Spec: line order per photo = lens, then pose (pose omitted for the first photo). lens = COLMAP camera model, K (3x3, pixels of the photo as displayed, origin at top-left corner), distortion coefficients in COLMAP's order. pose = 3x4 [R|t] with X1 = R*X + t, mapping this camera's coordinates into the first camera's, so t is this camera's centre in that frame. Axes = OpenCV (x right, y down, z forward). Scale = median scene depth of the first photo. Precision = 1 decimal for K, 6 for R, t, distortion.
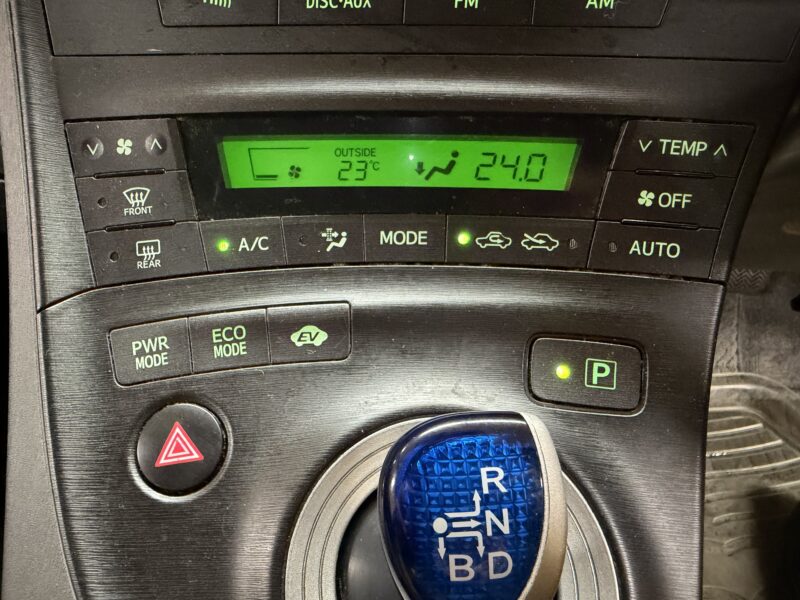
lens RADIAL K [[599.5, 0, 365.0], [0, 599.5, 310.8], [0, 0, 1]] dist [0.010468, -0.018653]
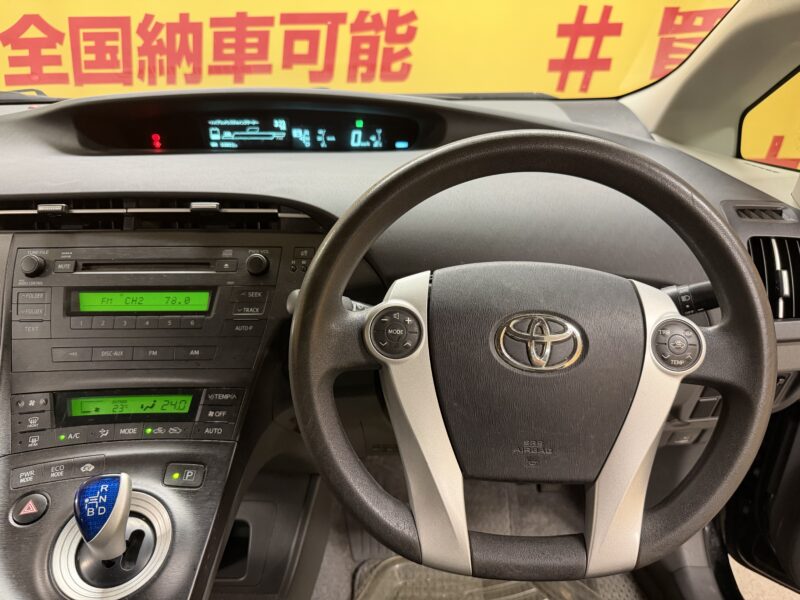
lens RADIAL K [[599.5, 0, 405.5], [0, 599.5, 298.4], [0, 0, 1]] dist [0.010468, -0.018653]
pose [[0.995982, -0.021384, 0.086967, 1.136684], [0.053983, 0.918178, -0.392473, 0.486461], [-0.071458, 0.395590, 0.915643, -1.941150]]
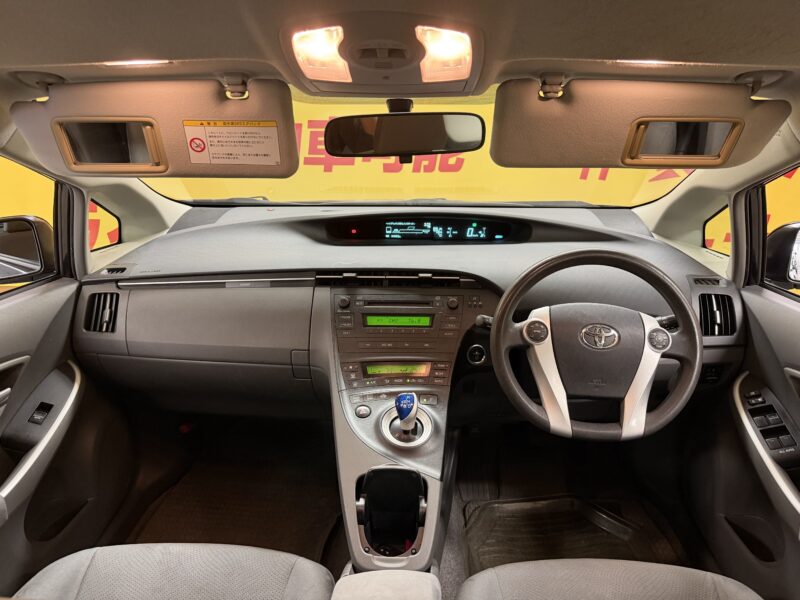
lens RADIAL K [[599.5, 0, 388.2], [0, 599.5, 286.0], [0, 0, 1]] dist [0.010468, -0.018653]
pose [[0.999164, 0.001642, 0.040846, -0.285387], [0.018824, 0.868475, -0.495375, 2.024494], [-0.036287, 0.495730, 0.867718, -4.675867]]
